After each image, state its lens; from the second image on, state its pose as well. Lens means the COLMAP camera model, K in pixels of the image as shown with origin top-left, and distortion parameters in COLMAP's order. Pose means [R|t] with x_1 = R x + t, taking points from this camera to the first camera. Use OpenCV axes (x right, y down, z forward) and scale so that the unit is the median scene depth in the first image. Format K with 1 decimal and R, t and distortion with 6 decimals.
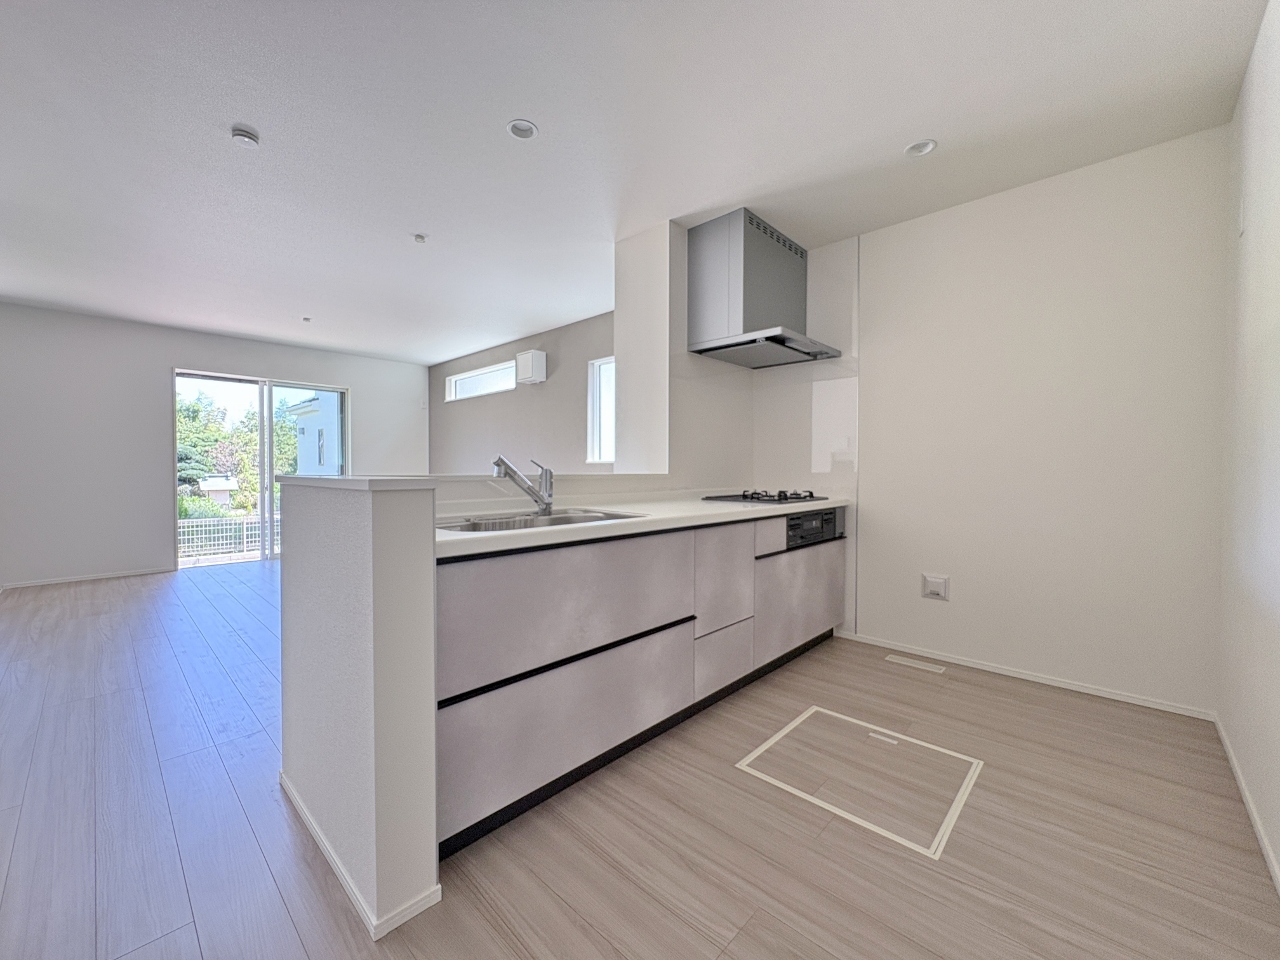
lens RADIAL K [[512.6, 0, 640.0], [0, 512.6, 480.0], [0, 0, 1]] dist [-0.000833, 0.000305]
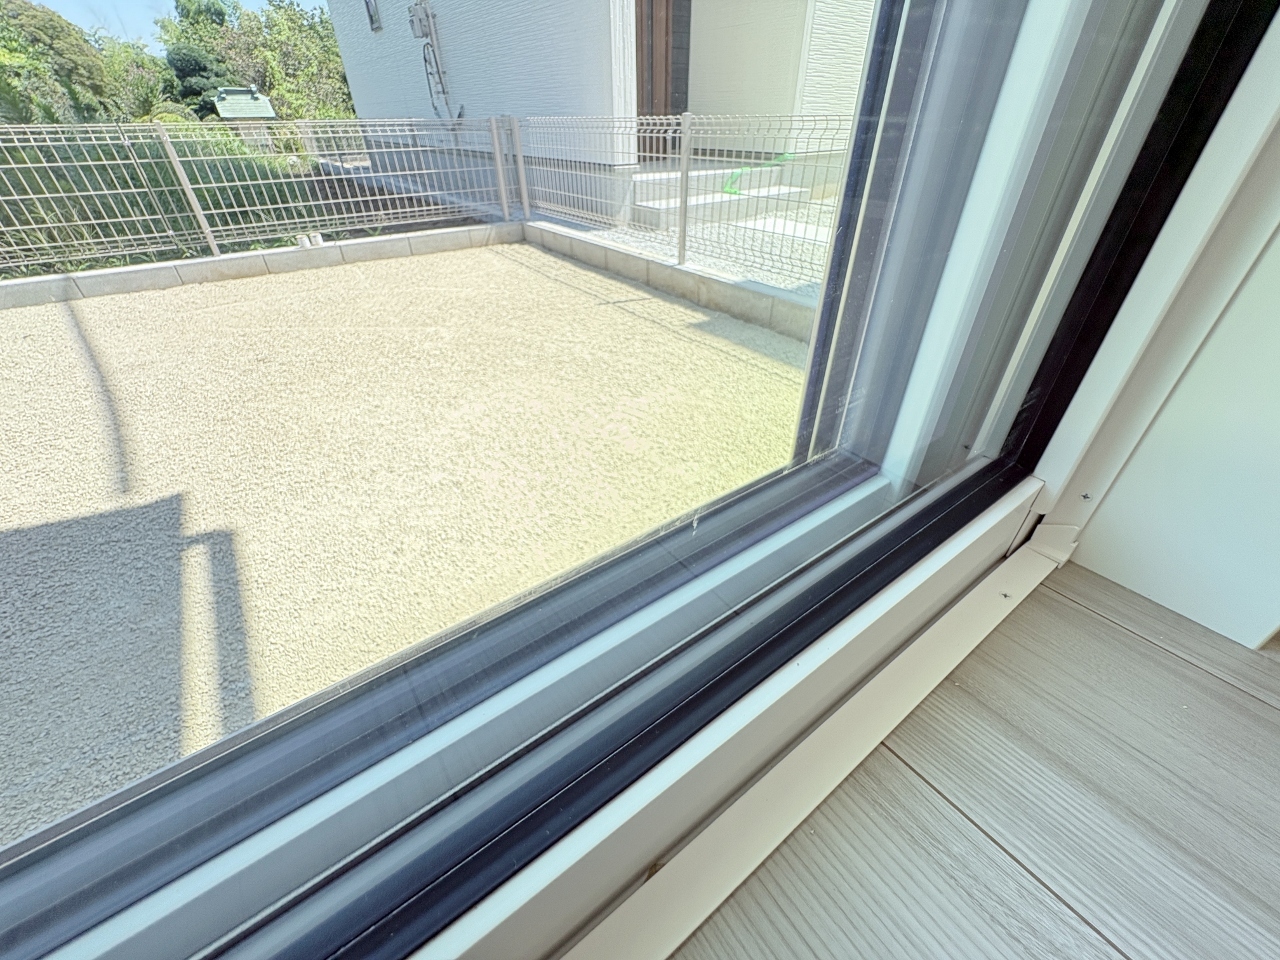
lens RADIAL K [[512.6, 0, 640.0], [0, 512.6, 480.0], [0, 0, 1]] dist [-0.000833, 0.000305]
pose [[0.983171, 0.093935, -0.156685, -0.202487], [0.011117, 0.825323, 0.564551, 0.035881], [0.182347, -0.556792, 0.810390, 0.321884]]
